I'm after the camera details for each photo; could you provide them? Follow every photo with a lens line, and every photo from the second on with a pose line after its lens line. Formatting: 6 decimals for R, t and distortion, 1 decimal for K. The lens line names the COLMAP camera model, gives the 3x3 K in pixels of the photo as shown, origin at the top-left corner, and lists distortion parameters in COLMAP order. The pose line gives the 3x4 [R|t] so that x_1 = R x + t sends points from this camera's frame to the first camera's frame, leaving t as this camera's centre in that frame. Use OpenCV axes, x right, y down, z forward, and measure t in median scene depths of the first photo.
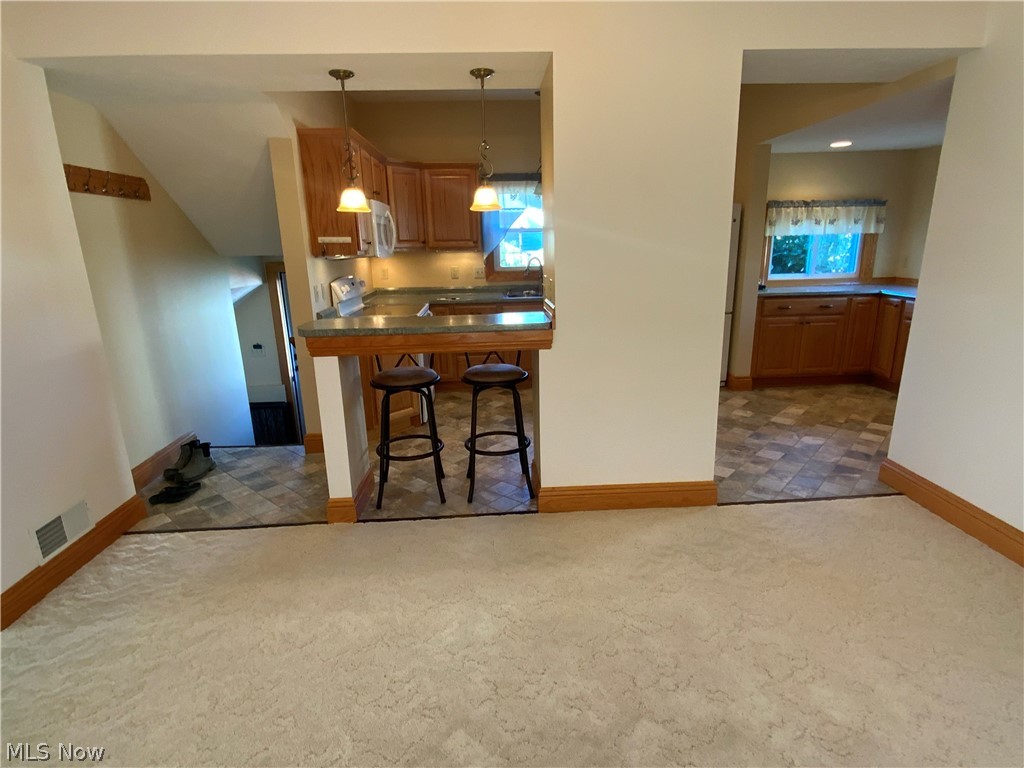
lens RADIAL K [[539.2, 0, 509.5], [0, 539.2, 388.5], [0, 0, 1]] dist [0.007644, -0.006722]
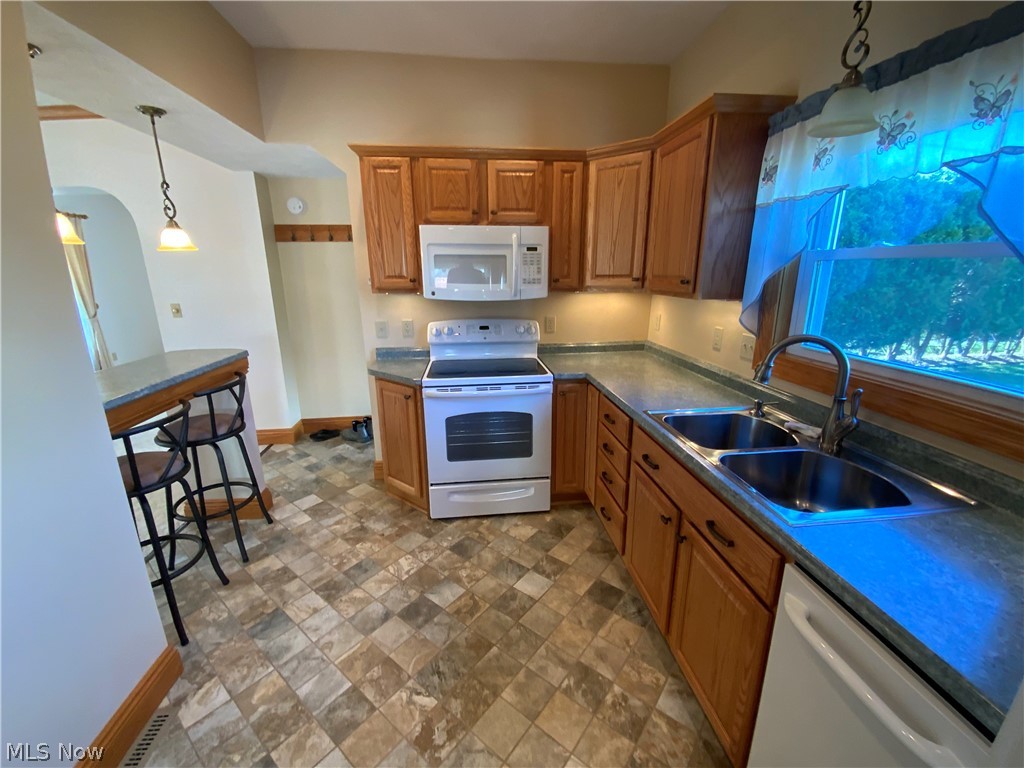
lens RADIAL K [[414.3, 0, 514.8], [0, 414.3, 382.5], [0, 0, 1]] dist [-0.001407, -0.007722]
pose [[0.064605, 0.281579, -0.957361, 0.298998], [-0.256965, 0.931707, 0.256693, -0.248294], [0.964259, 0.229424, 0.132549, 0.840581]]
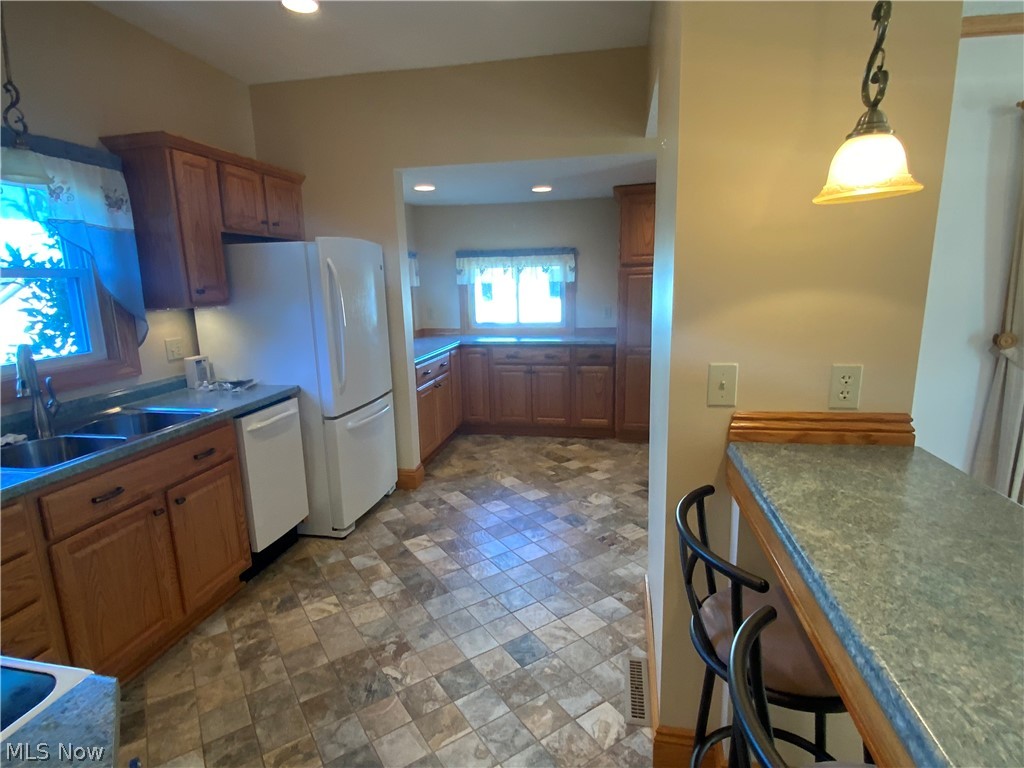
lens RADIAL K [[539.2, 0, 514.9], [0, 539.2, 390.7], [0, 0, 1]] dist [0.007644, -0.006722]
pose [[0.233899, -0.183741, 0.954741, -0.245905], [0.274717, 0.954456, 0.116384, -0.173421], [-0.932642, 0.235061, 0.273723, 0.622547]]
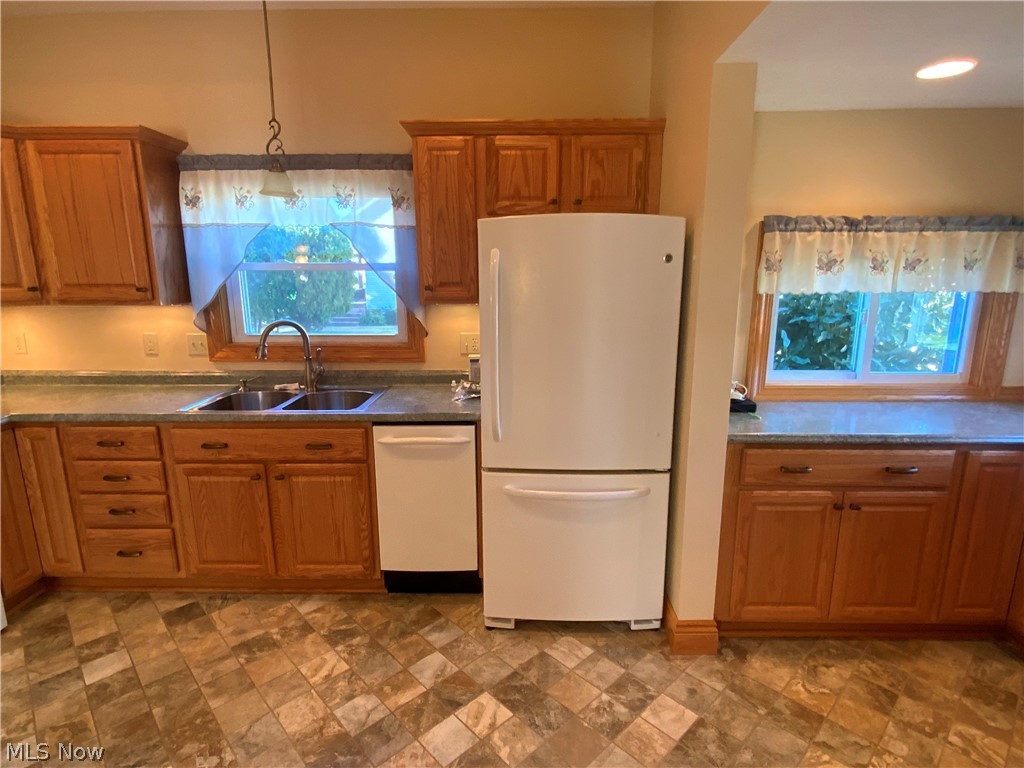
lens RADIAL K [[539.2, 0, 510.5], [0, 539.2, 386.4], [0, 0, 1]] dist [0.007644, -0.006722]
pose [[0.997493, 0.034497, -0.061785, 0.301564], [-0.037986, 0.997696, -0.056207, -0.173020], [0.059704, 0.058413, 0.996506, 0.548542]]
